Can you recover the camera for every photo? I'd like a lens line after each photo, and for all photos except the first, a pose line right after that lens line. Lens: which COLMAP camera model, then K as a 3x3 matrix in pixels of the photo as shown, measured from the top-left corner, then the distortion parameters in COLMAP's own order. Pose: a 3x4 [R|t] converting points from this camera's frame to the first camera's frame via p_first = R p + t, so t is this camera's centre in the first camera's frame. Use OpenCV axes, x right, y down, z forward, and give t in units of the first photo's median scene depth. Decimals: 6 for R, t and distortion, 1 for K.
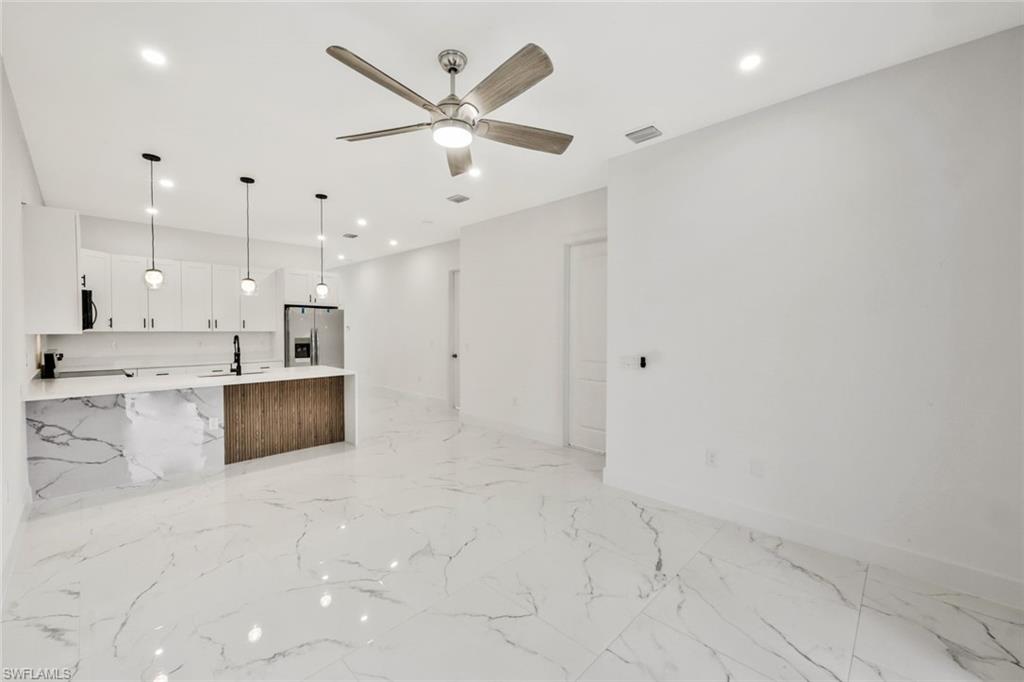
lens RADIAL K [[427.0, 0, 513.4], [0, 427.0, 340.4], [0, 0, 1]] dist [0.000321, 0.000256]
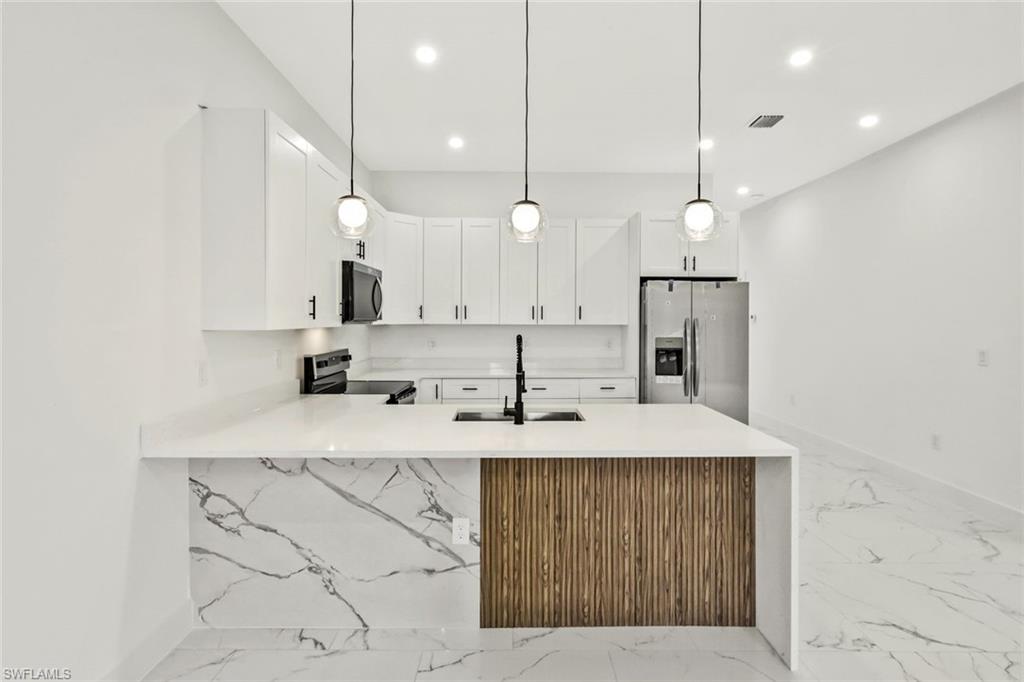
lens RADIAL K [[507.5, 0, 515.6], [0, 507.5, 319.9], [0, 0, 1]] dist [0.003817, -0.001916]
pose [[0.701638, -0.000783, -0.712533, -0.232420], [-0.019137, 0.999618, -0.019944, -0.015092], [0.712277, 0.027629, 0.701355, 0.549047]]
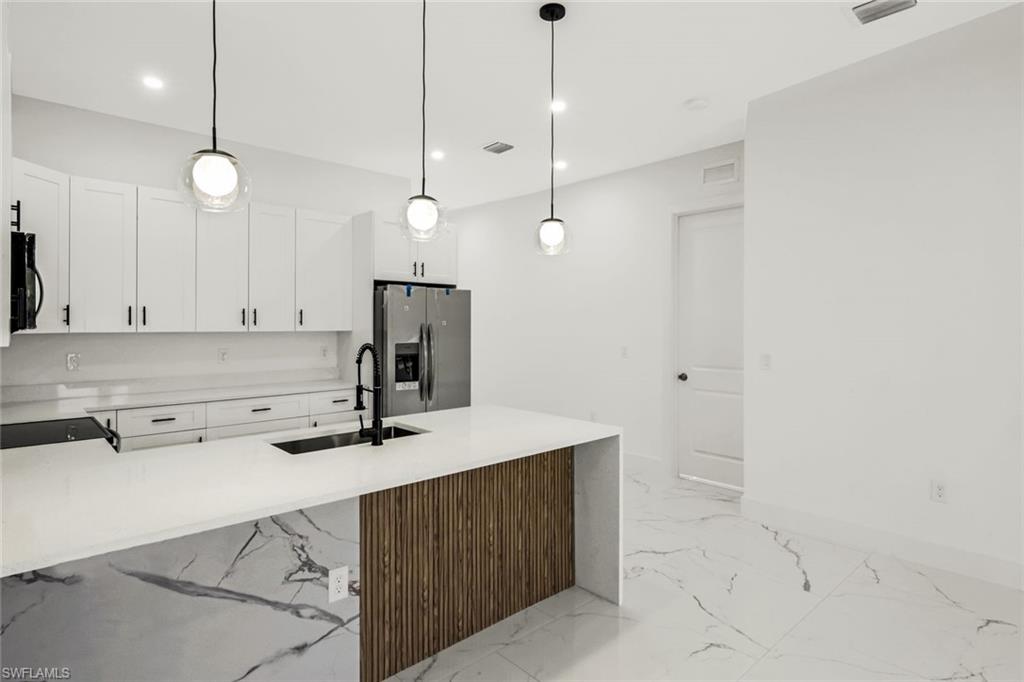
lens RADIAL K [[545.3, 0, 495.7], [0, 545.3, 323.3], [0, 0, 1]] dist [0.005493, 0.000064]
pose [[0.997699, -0.003823, -0.067684, -0.443558], [0.001870, 0.999581, -0.028886, -0.013925], [0.067766, 0.028693, 0.997289, 0.442214]]
